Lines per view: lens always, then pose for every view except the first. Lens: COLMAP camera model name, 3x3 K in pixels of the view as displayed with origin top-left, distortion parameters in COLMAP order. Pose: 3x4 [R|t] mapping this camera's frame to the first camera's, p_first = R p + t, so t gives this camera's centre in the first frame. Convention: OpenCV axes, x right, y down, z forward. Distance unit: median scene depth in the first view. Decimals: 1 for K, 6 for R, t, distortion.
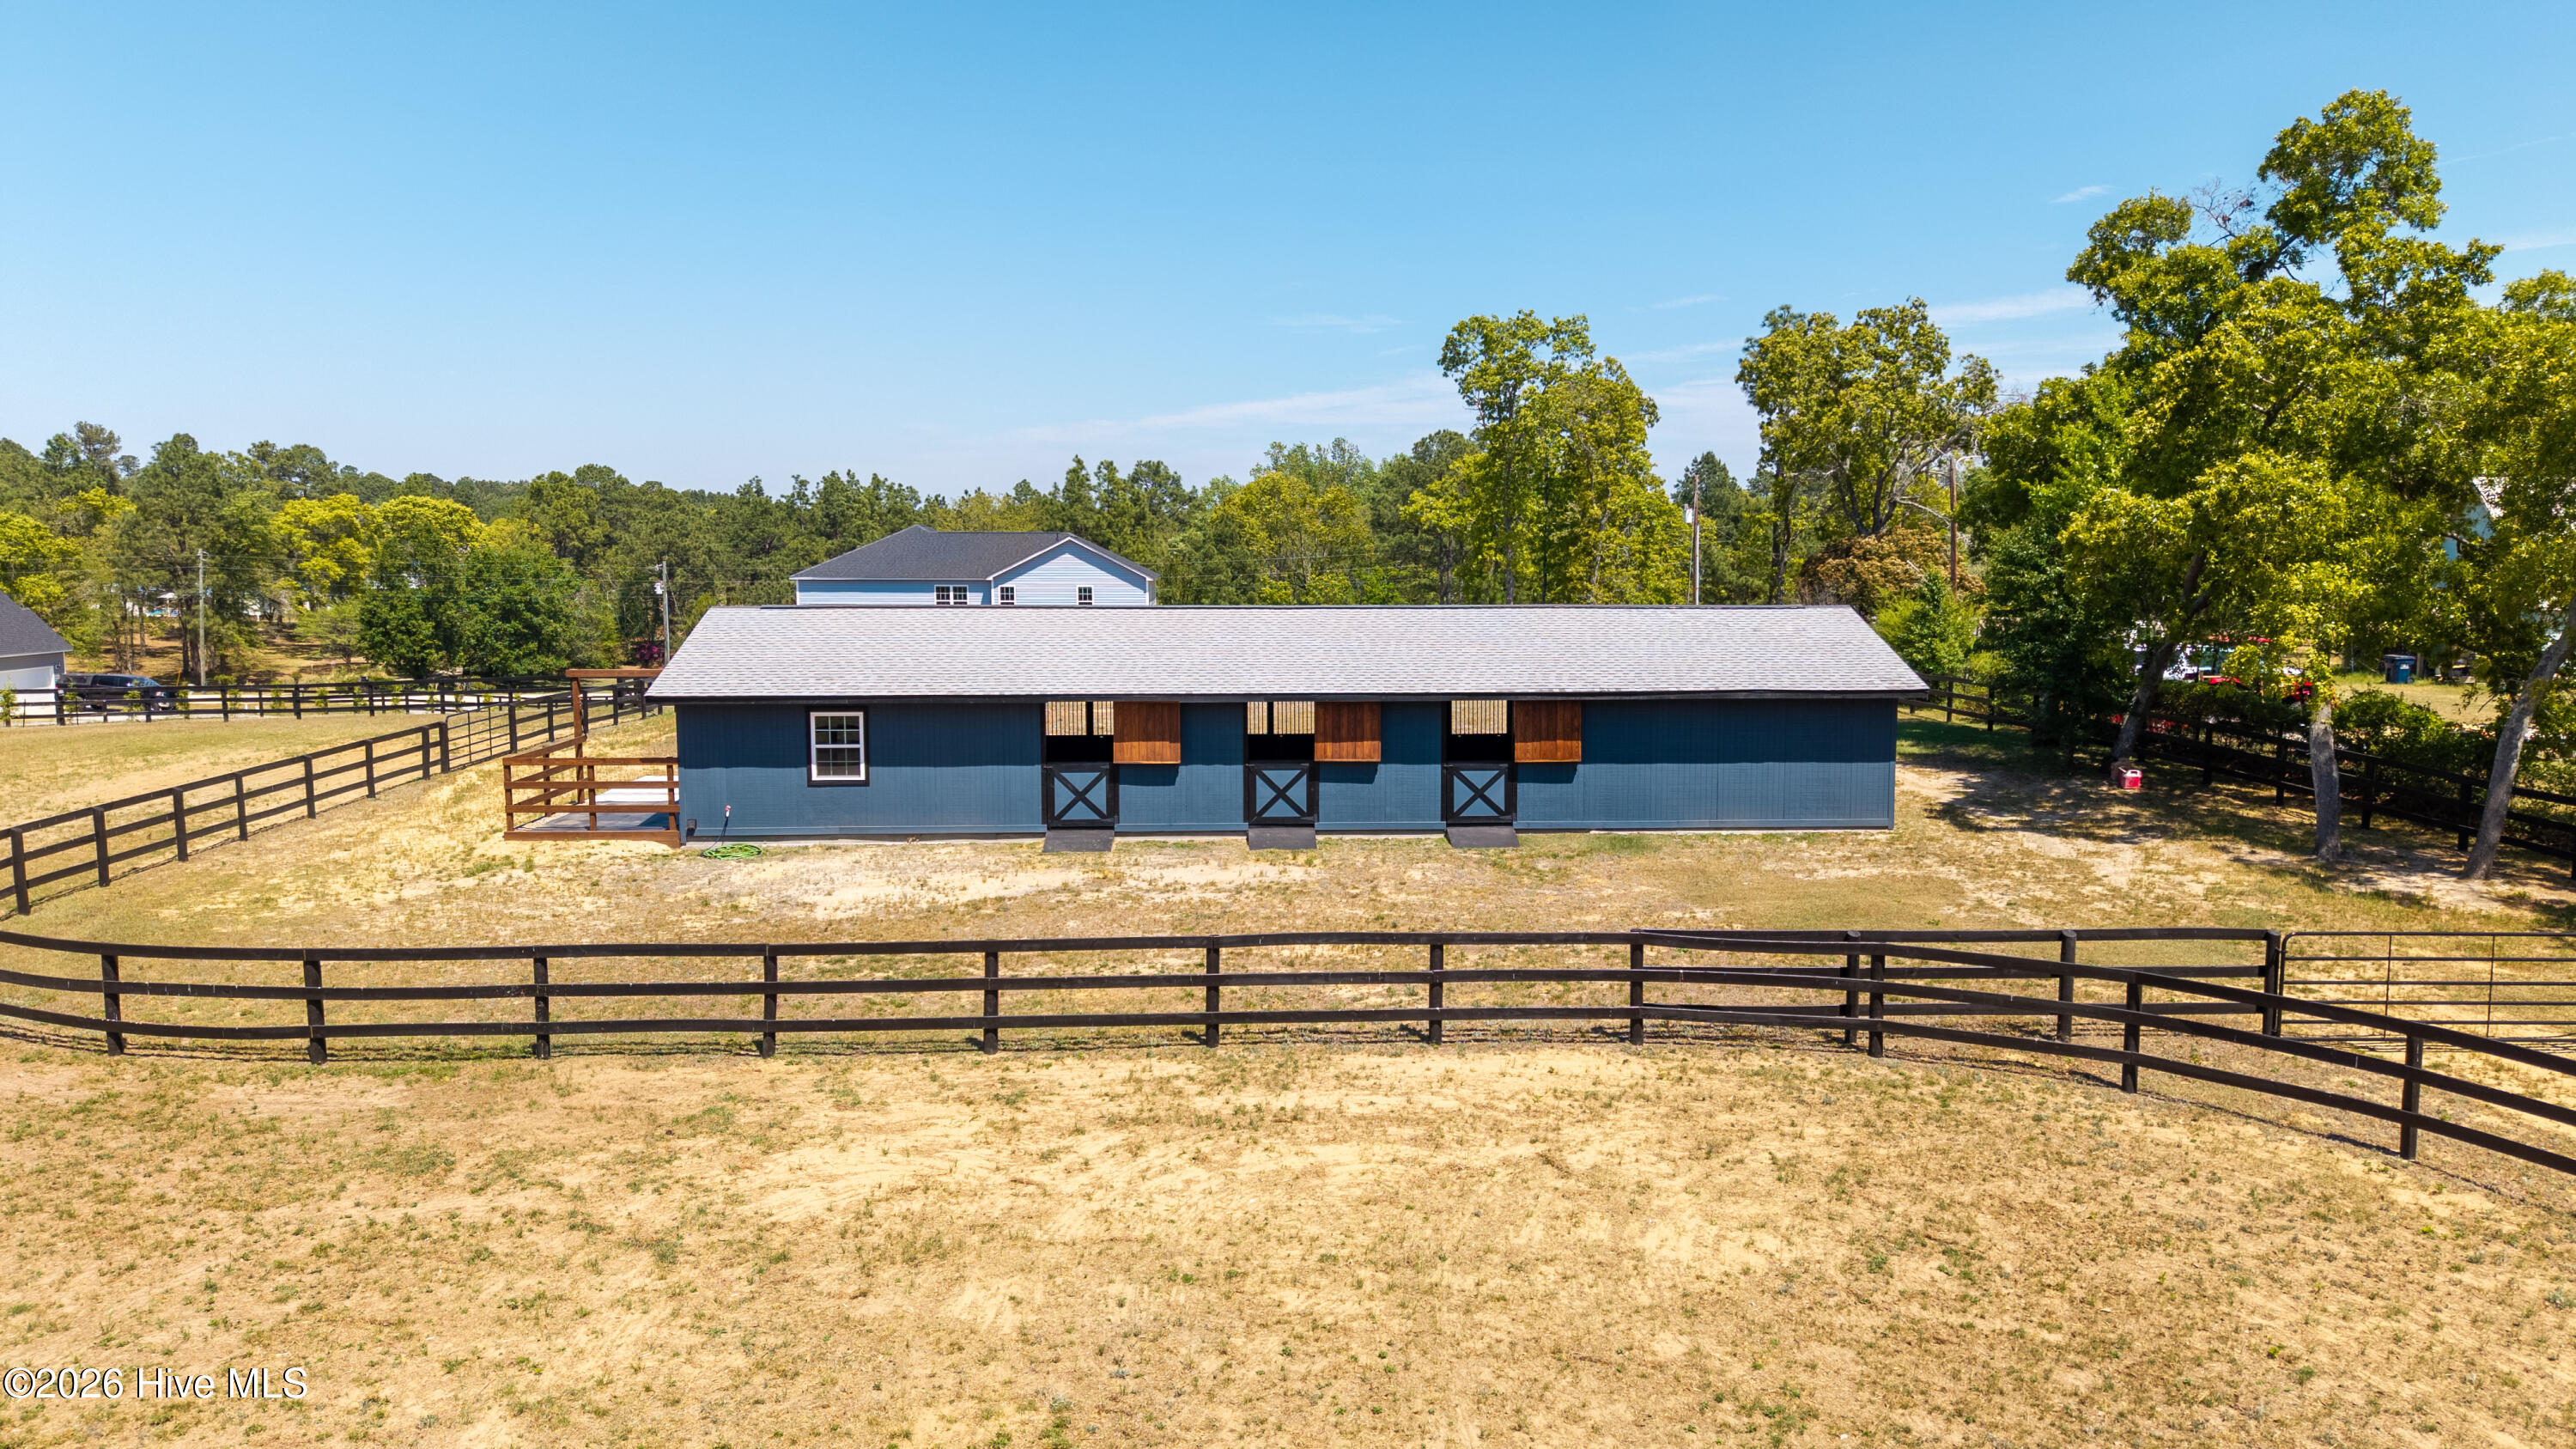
lens RADIAL K [[1730.7, 0, 1235.1], [0, 1730.7, 743.2], [0, 0, 1]] dist [0.005227, -0.017379]
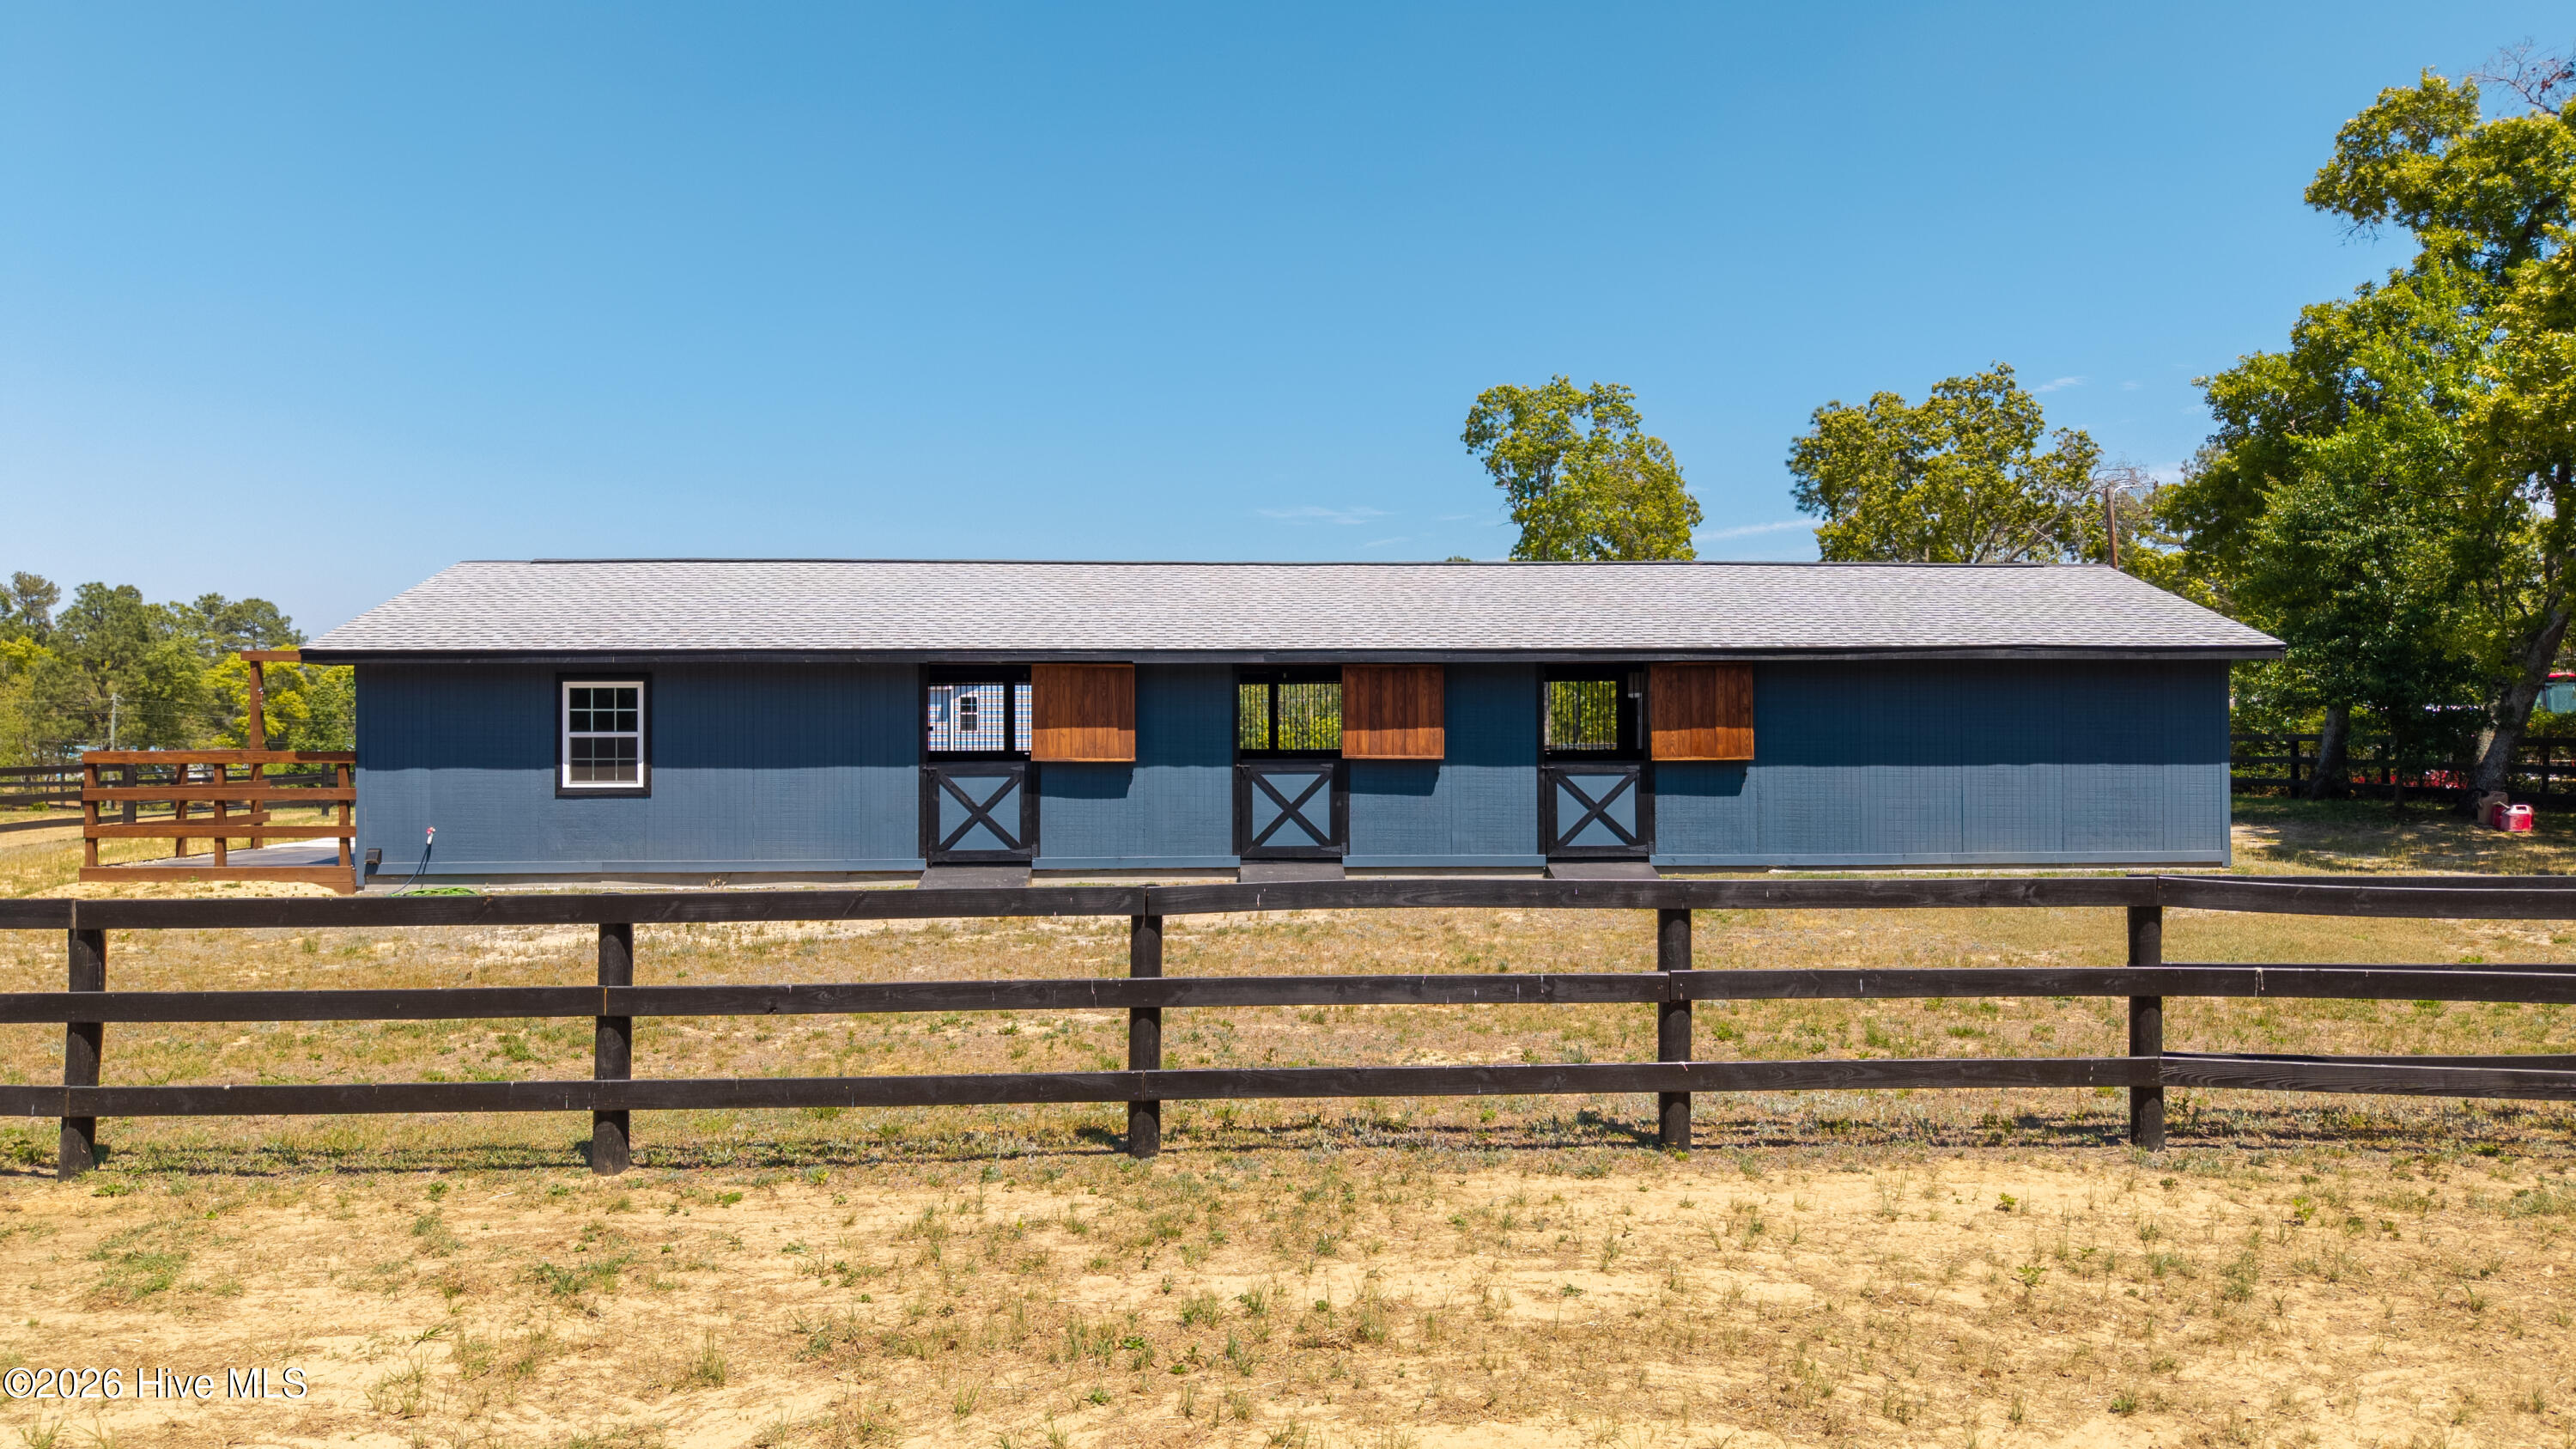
lens RADIAL K [[1730.7, 0, 1250.1], [0, 1730.7, 725.5], [0, 0, 1]] dist [0.005227, -0.017379]
pose [[0.999954, 0.001358, 0.009504, 0.005205], [-0.000200, 0.992674, -0.120825, 0.075684], [-0.009598, 0.120817, 0.992628, 0.353562]]
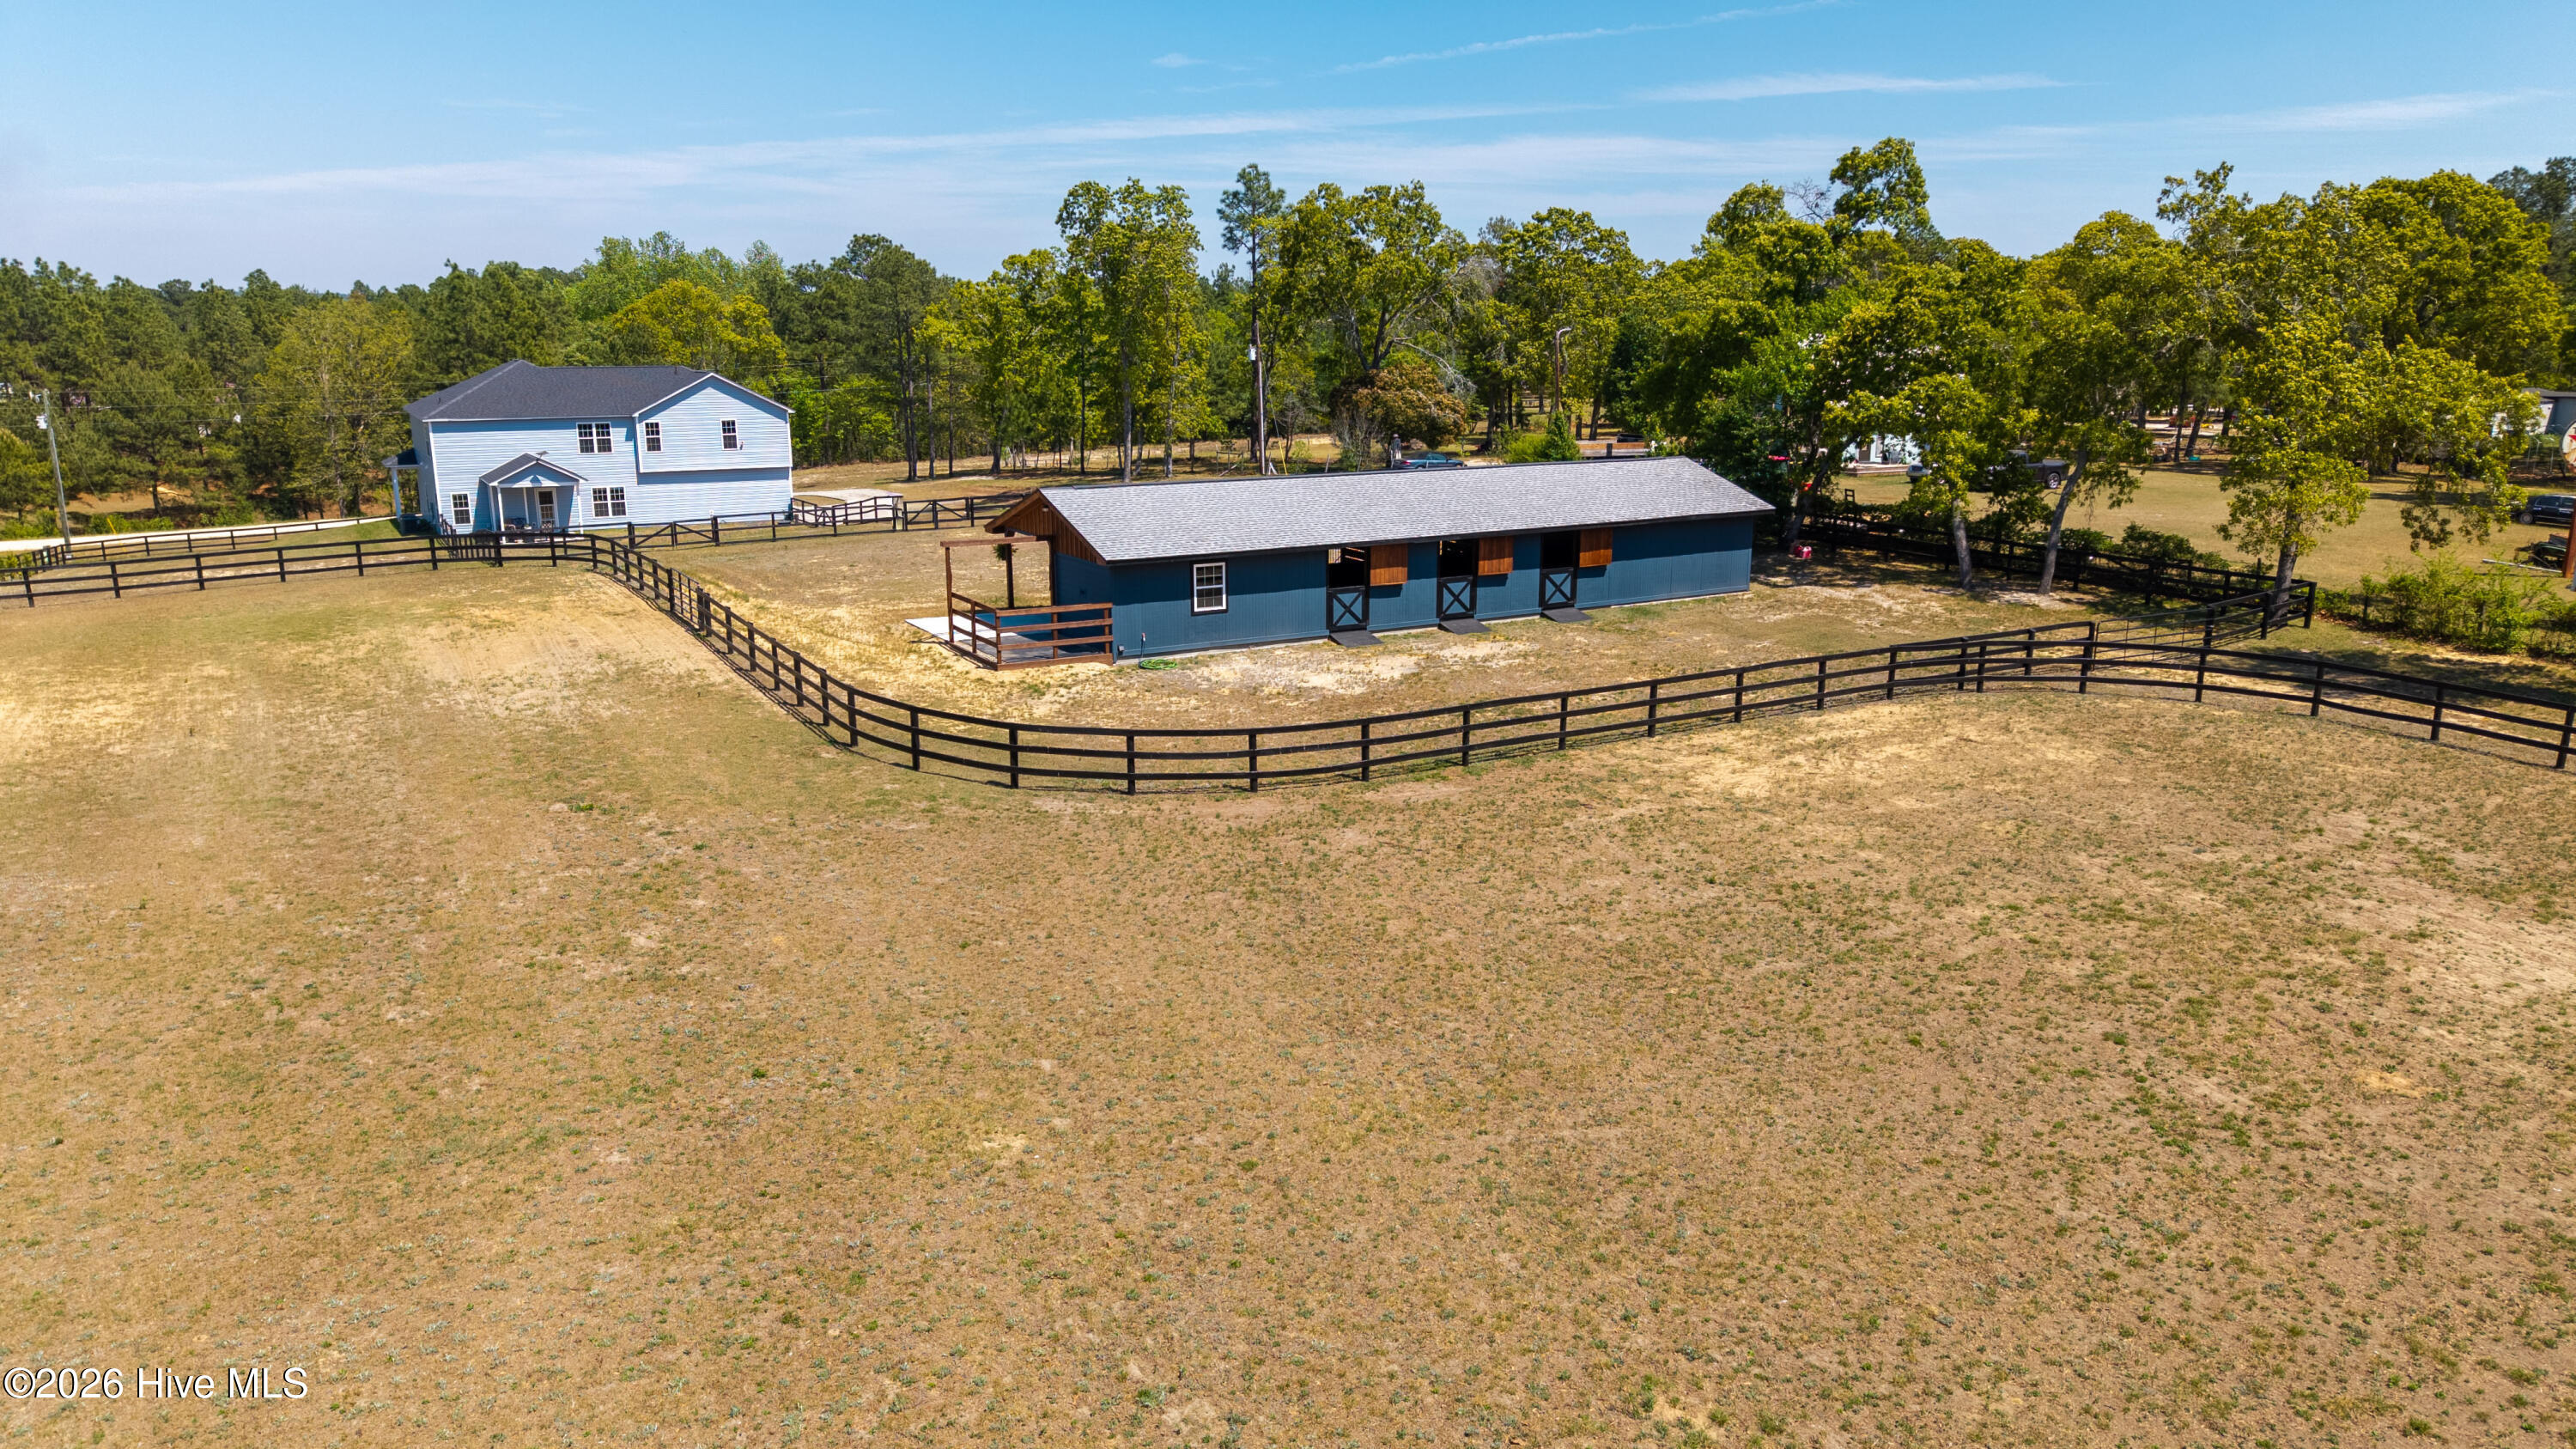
lens RADIAL K [[1730.7, 0, 1285.5], [0, 1730.7, 789.6], [0, 0, 1]] dist [0.005227, -0.017379]
pose [[0.864952, -0.128994, 0.484993, -0.880905], [0.054241, 0.984770, 0.165186, -0.064755], [-0.498915, -0.116571, 0.858775, -0.275843]]
